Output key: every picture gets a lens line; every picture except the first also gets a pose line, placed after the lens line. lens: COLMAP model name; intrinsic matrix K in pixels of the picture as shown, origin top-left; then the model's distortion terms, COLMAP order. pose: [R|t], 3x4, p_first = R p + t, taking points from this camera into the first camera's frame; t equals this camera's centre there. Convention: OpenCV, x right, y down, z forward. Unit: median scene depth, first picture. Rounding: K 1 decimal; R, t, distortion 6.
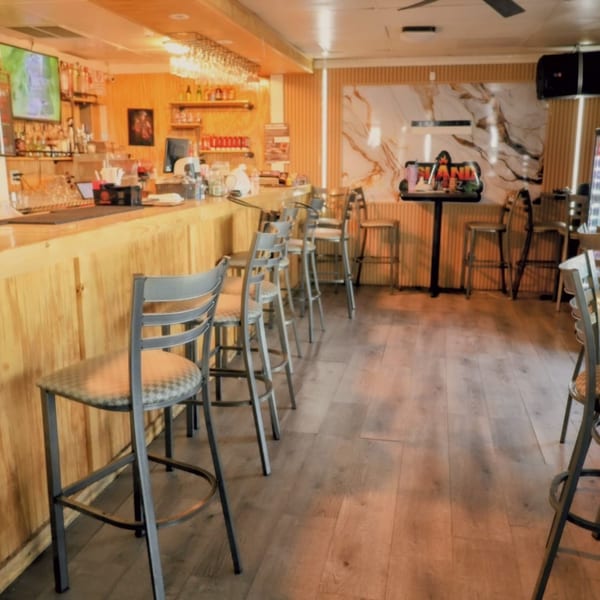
lens RADIAL K [[655.9, 0, 300.0], [0, 655.9, 300.0], [0, 0, 1]] dist [-0.066737, 0.049485]
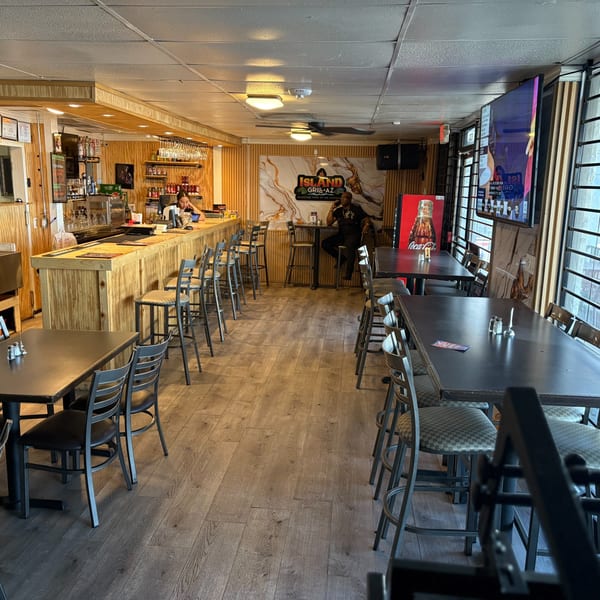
lens RADIAL K [[655.9, 0, 300.0], [0, 655.9, 300.0], [0, 0, 1]] dist [-0.066737, 0.049485]
pose [[0.994000, 0.005107, 0.109260, -0.009063], [-0.002442, 0.999697, -0.024510, 0.059141], [-0.109352, 0.024096, 0.993711, -0.585370]]
